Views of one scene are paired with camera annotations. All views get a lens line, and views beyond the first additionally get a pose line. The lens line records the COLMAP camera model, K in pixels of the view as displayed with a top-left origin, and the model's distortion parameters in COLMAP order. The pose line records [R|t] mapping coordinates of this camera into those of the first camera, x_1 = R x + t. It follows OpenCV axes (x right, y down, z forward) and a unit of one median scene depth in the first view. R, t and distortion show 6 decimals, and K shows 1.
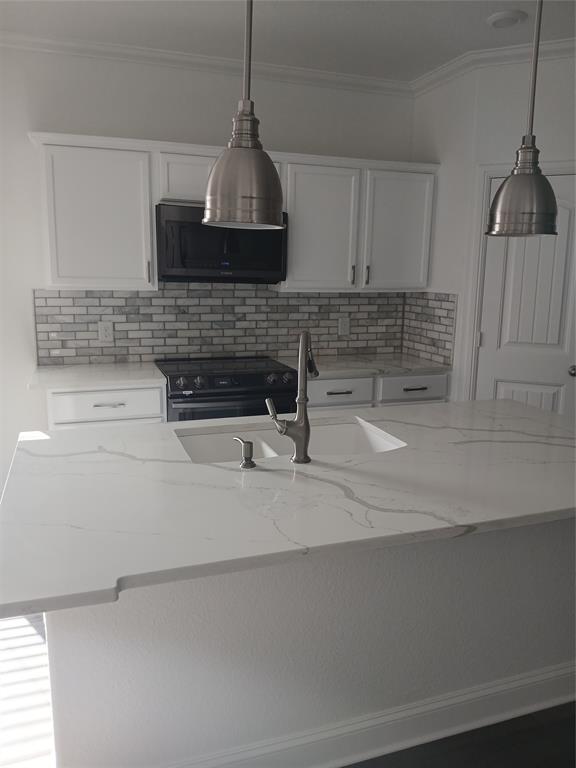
lens RADIAL K [[585.2, 0, 288.0], [0, 585.2, 384.0], [0, 0, 1]] dist [0.109438, -0.246589]
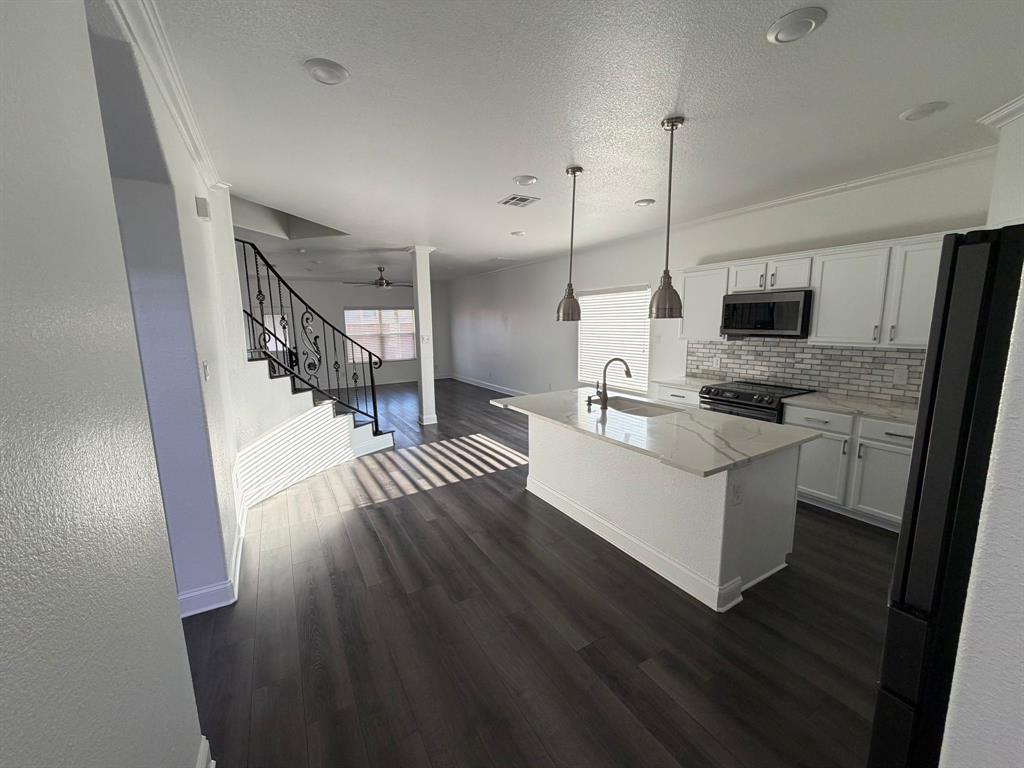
lens RADIAL K [[408.5, 0, 512.0], [0, 408.5, 384.0], [0, 0, 1]] dist [-0.000200, 0.000015]
pose [[0.191436, 0.129956, -0.972864, 0.799940], [-0.167352, 0.981003, 0.098113, -0.039151], [0.967133, 0.144028, 0.209548, 0.109535]]
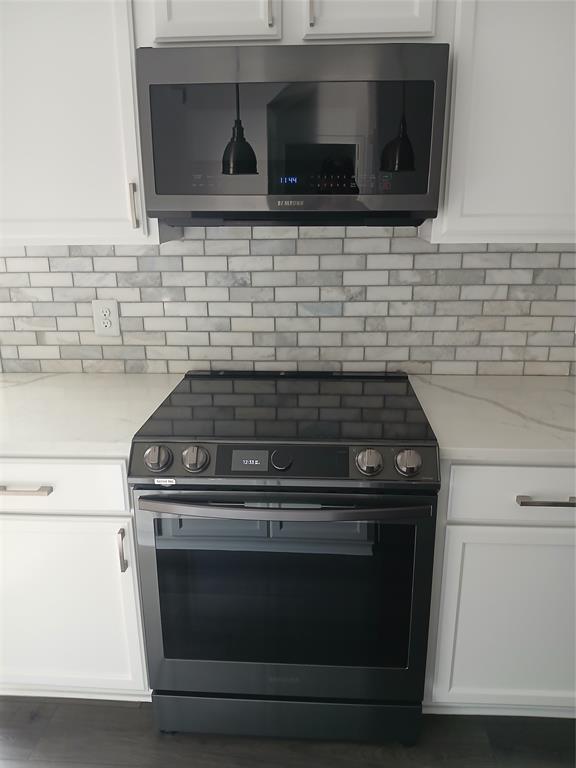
lens RADIAL K [[585.2, 0, 288.0], [0, 585.2, 384.0], [0, 0, 1]] dist [0.109438, -0.246589]
pose [[0.921304, 0.088051, -0.378744, 0.063527], [-0.048110, 0.992352, 0.113677, -0.094781], [0.385857, -0.086510, 0.918494, 0.527975]]
